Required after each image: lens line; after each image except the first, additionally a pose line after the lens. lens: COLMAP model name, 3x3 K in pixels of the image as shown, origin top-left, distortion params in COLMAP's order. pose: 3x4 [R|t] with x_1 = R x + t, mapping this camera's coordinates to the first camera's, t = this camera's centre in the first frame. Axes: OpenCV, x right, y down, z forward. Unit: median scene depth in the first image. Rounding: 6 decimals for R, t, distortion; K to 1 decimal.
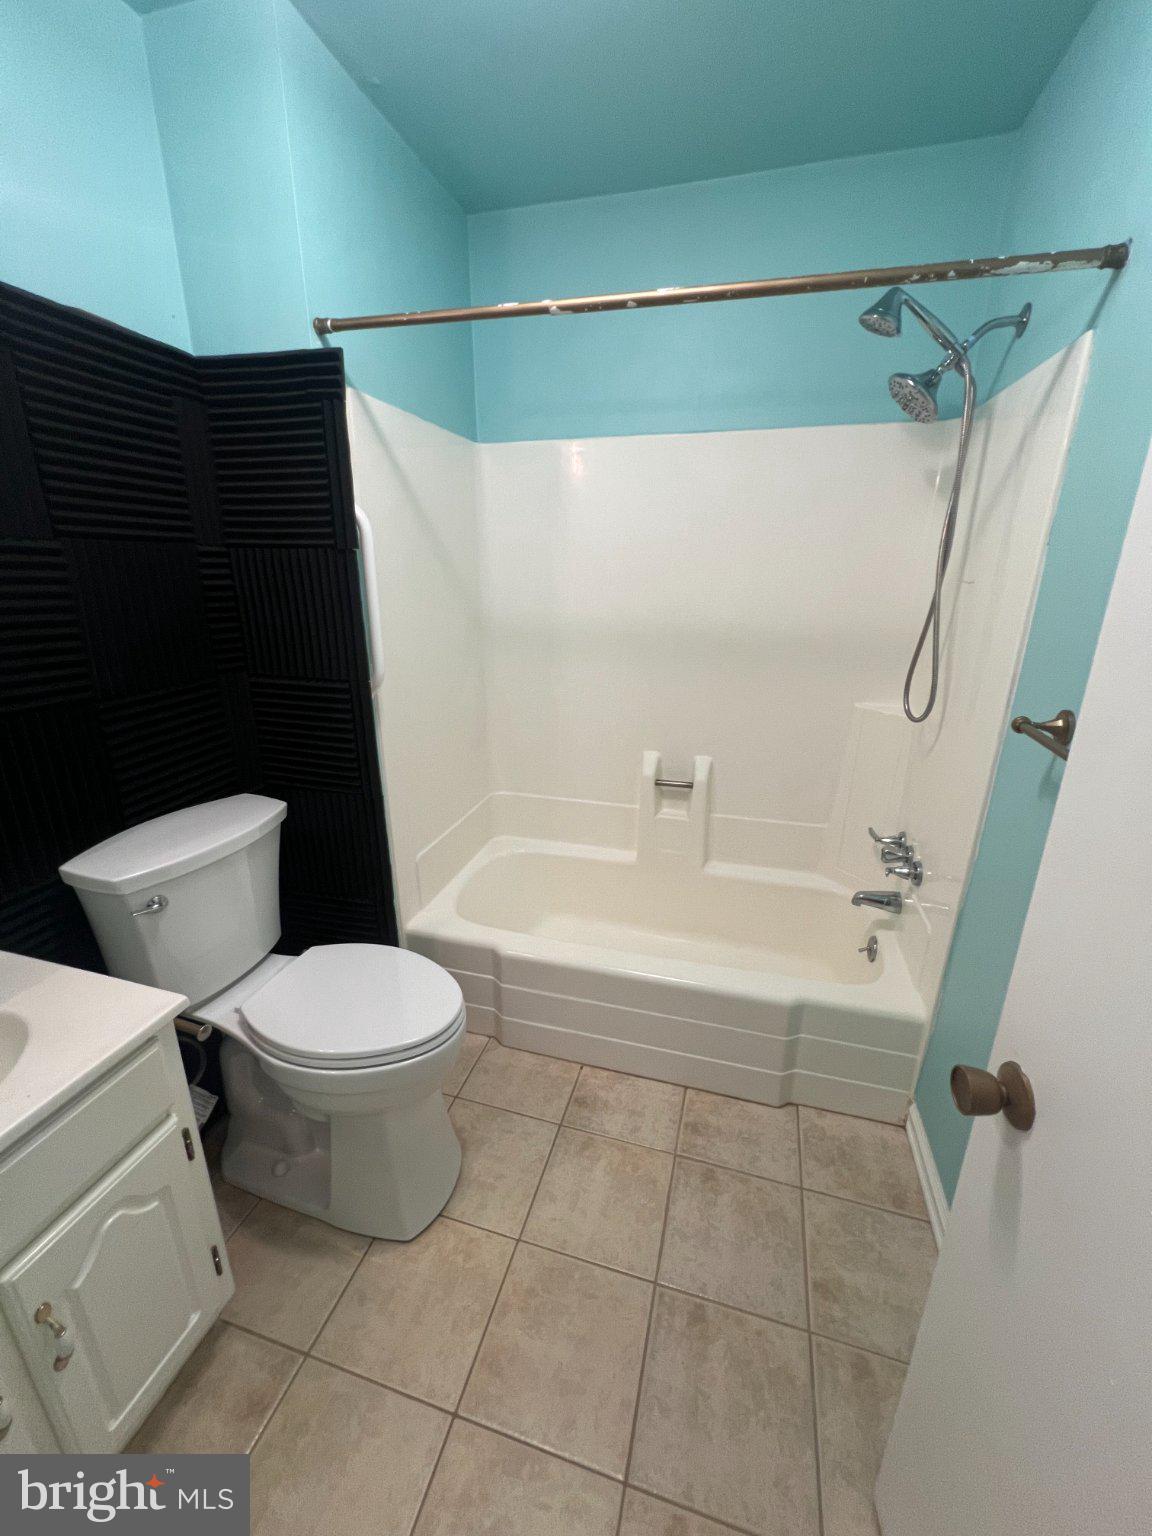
lens RADIAL K [[613.6, 0, 576.0], [0, 613.6, 768.0], [0, 0, 1]] dist [-0.002349, 0.000230]
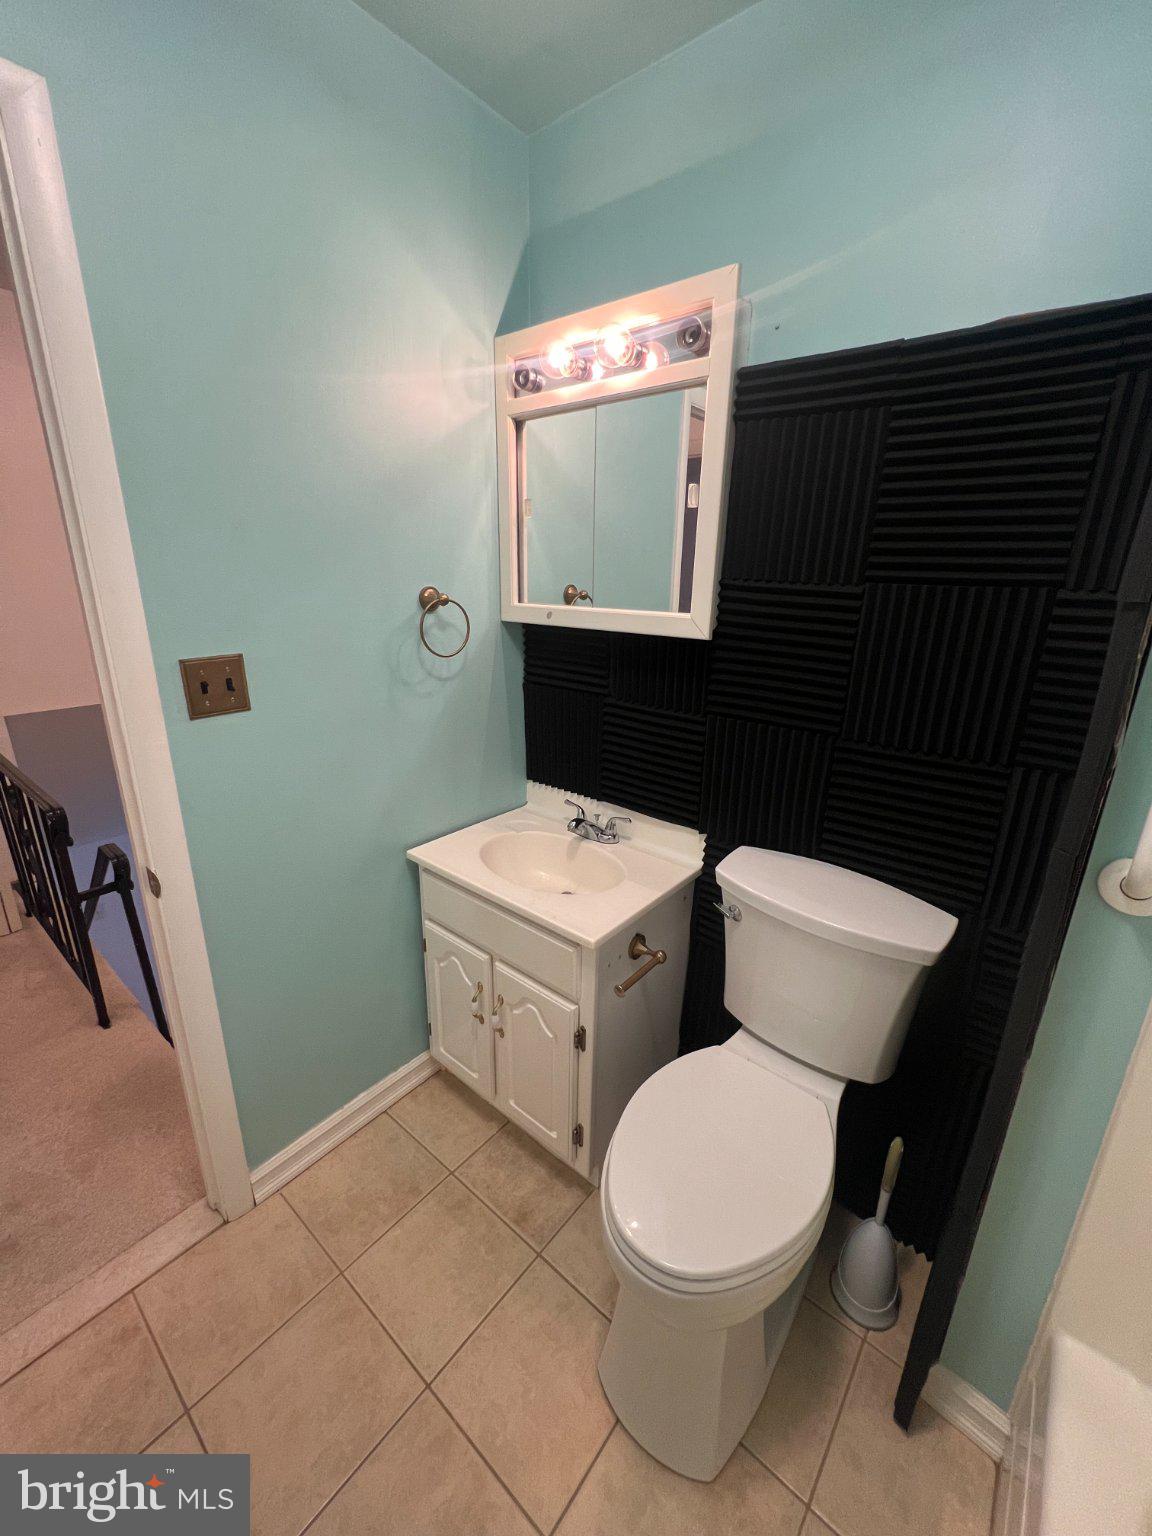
lens RADIAL K [[617.1, 0, 579.2], [0, 617.1, 764.5], [0, 0, 1]] dist [-0.001528, 0.000276]
pose [[-0.400166, 0.262877, -0.877931, 0.305746], [-0.303221, 0.866042, 0.397527, -0.341028], [0.864826, 0.425284, -0.266851, 0.892186]]
